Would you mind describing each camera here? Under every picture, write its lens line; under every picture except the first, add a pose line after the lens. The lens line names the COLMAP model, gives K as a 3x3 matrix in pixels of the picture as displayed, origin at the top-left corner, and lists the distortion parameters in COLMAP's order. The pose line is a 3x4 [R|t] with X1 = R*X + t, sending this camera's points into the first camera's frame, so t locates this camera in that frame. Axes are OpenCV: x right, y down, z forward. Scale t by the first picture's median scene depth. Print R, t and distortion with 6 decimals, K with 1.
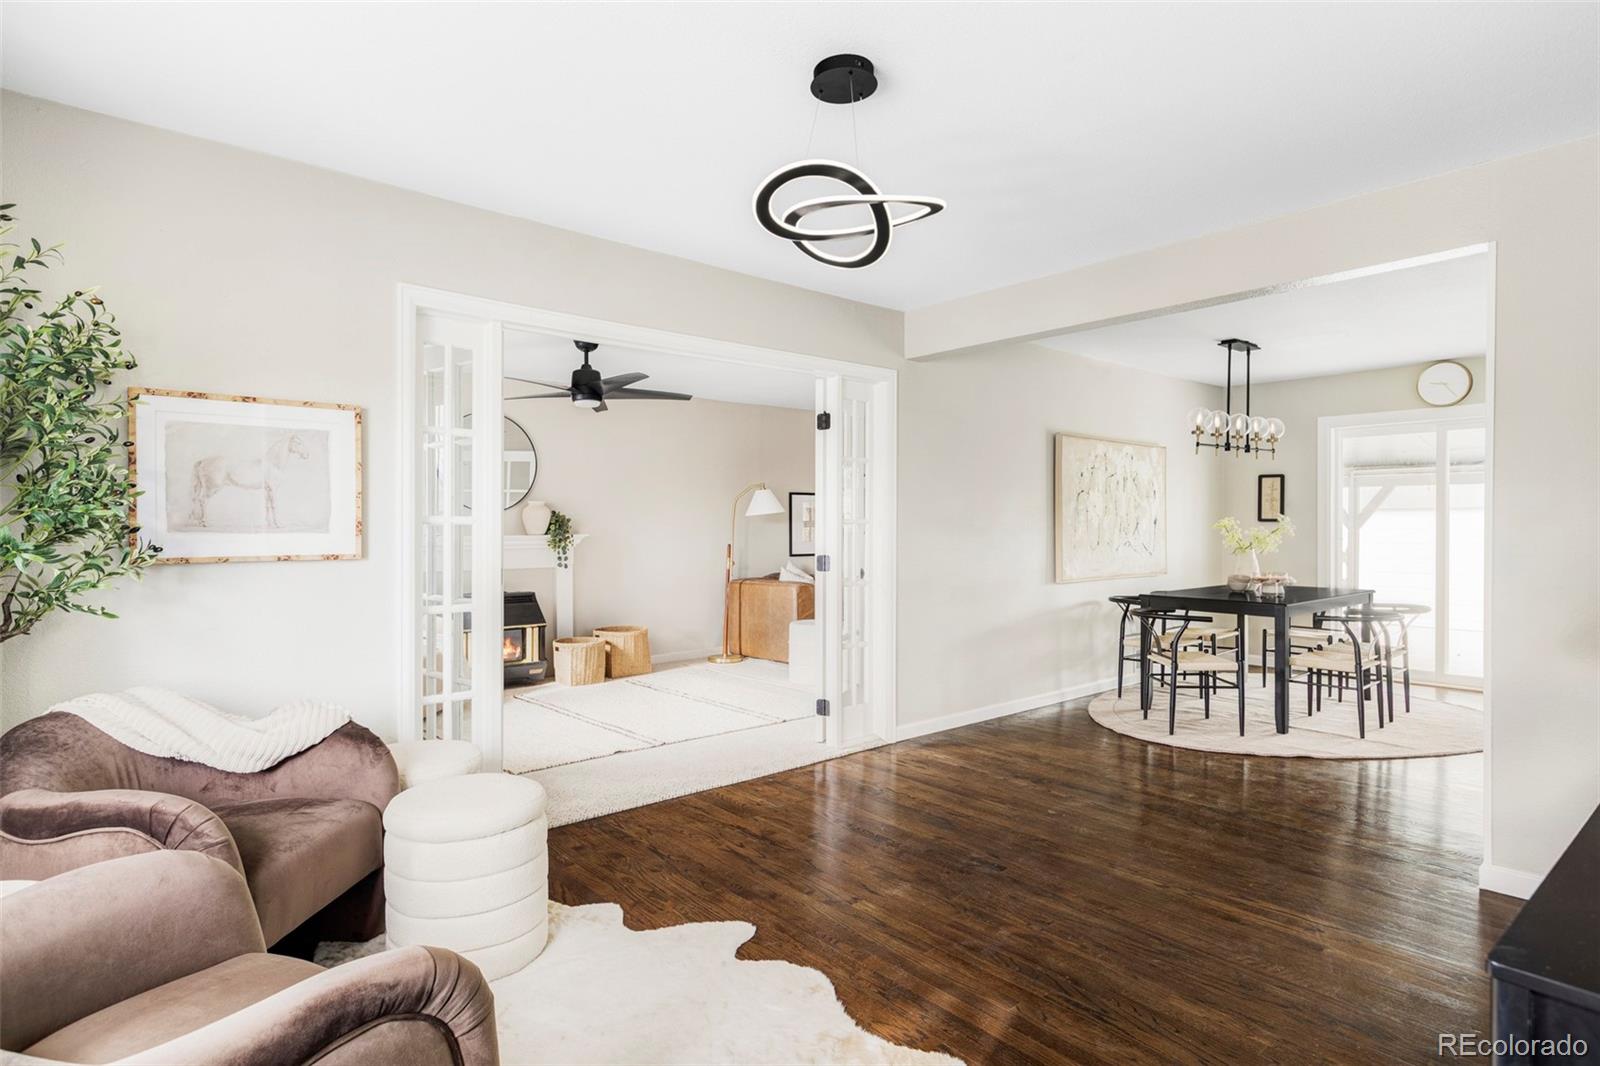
lens RADIAL K [[861.0, 0, 795.2], [0, 861.0, 507.5], [0, 0, 1]] dist [0.006427, -0.001863]
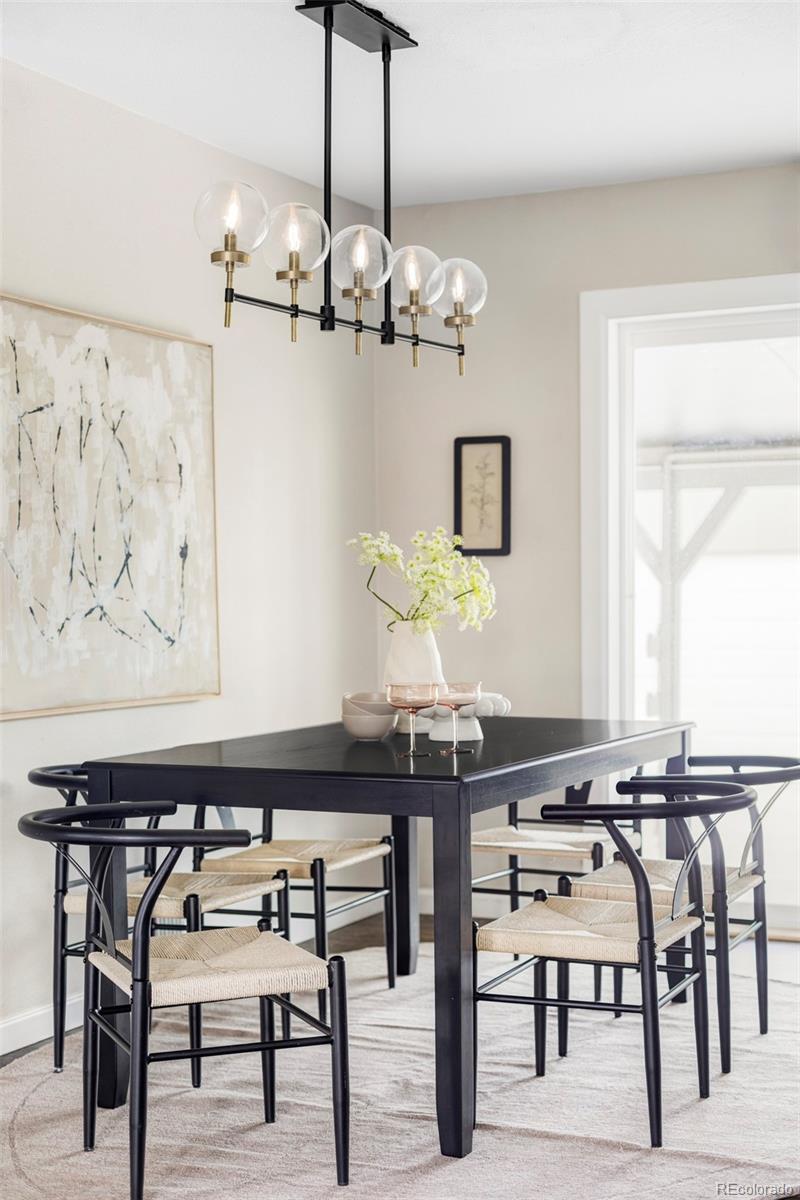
lens RADIAL K [[1789.1, 0, 400.8], [0, 1789.1, 599.3], [0, 0, 1]] dist [-0.071005, 0.000000]
pose [[0.913746, -0.010135, 0.406160, 0.230786], [0.001861, 0.999783, 0.020760, 0.024780], [-0.406282, -0.018213, 0.913566, 0.329108]]
